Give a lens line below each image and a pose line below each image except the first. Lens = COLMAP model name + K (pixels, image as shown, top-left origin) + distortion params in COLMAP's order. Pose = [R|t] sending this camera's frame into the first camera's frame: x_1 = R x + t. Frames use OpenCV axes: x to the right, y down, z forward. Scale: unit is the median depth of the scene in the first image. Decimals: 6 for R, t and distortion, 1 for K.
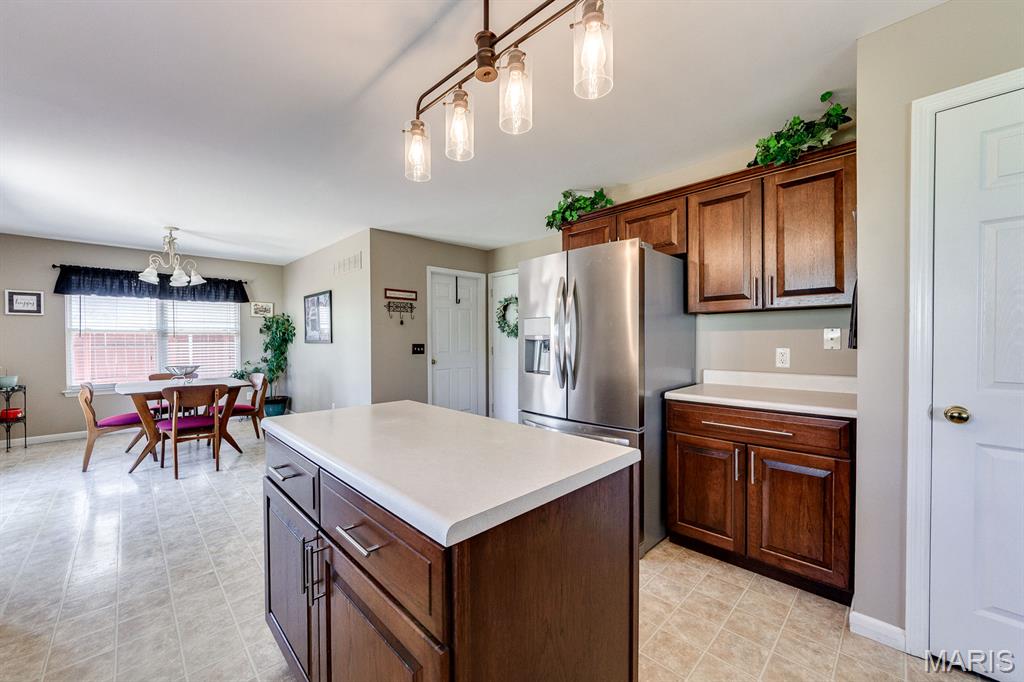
lens RADIAL K [[396.2, 0, 507.9], [0, 396.2, 345.2], [0, 0, 1]] dist [-0.001622, -0.000069]
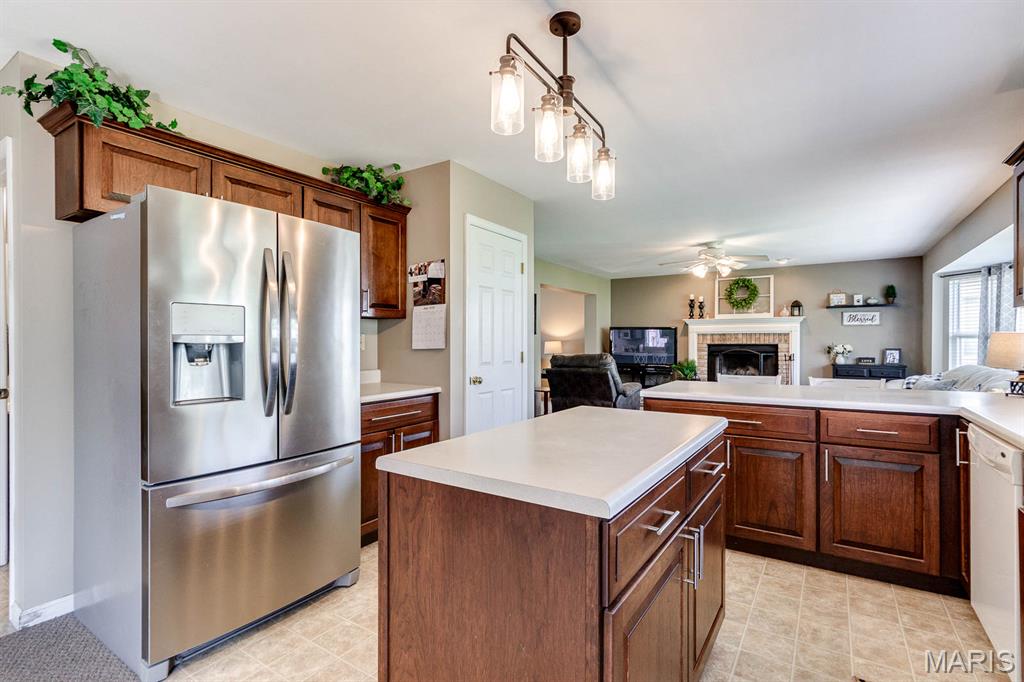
lens RADIAL K [[492.4, 0, 512.0], [0, 492.4, 341.0], [0, 0, 1]] dist [0.002981, 0.000341]
pose [[-0.221823, 0.003439, 0.975081, -0.998954], [0.017493, 0.999847, 0.000453, -0.015046], [-0.974930, 0.017158, -0.221849, 1.037163]]
